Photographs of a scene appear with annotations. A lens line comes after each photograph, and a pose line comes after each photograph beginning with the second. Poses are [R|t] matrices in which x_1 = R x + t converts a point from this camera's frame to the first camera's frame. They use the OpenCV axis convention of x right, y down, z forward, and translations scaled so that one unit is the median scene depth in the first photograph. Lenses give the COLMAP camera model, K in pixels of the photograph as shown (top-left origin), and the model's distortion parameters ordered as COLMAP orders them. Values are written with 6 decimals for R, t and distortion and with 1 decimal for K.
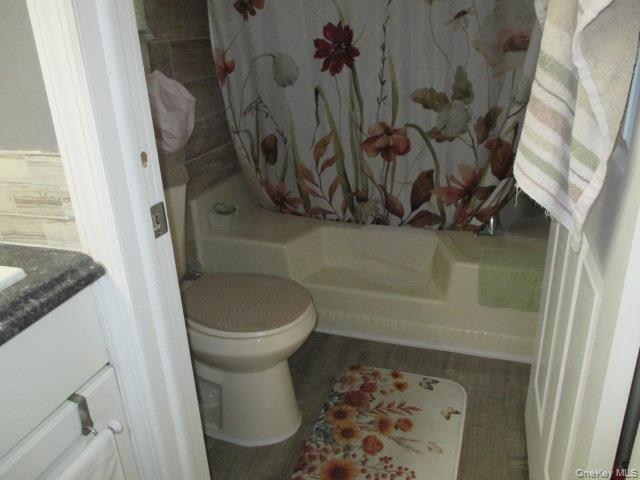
lens RADIAL K [[526.1, 0, 317.1], [0, 526.1, 235.1], [0, 0, 1]] dist [-0.043369, 0.005807]
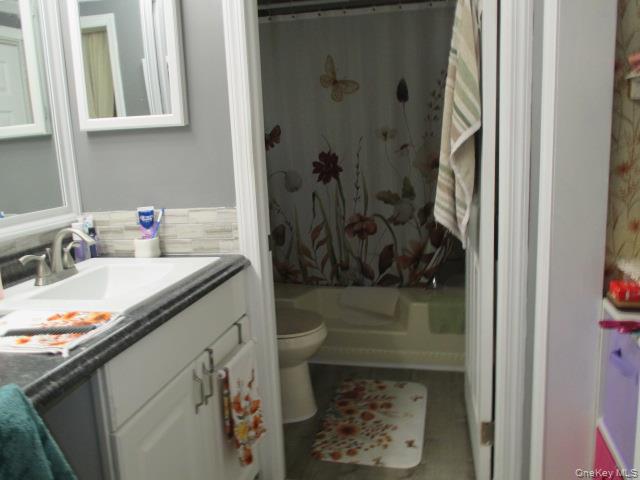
lens RADIAL K [[526.1, 0, 317.1], [0, 526.1, 235.1], [0, 0, 1]] dist [-0.043369, 0.005807]
pose [[0.995545, -0.017444, 0.092655, -0.138745], [0.037769, 0.974223, -0.222401, 0.184146], [-0.086388, 0.224910, 0.970542, -0.464992]]
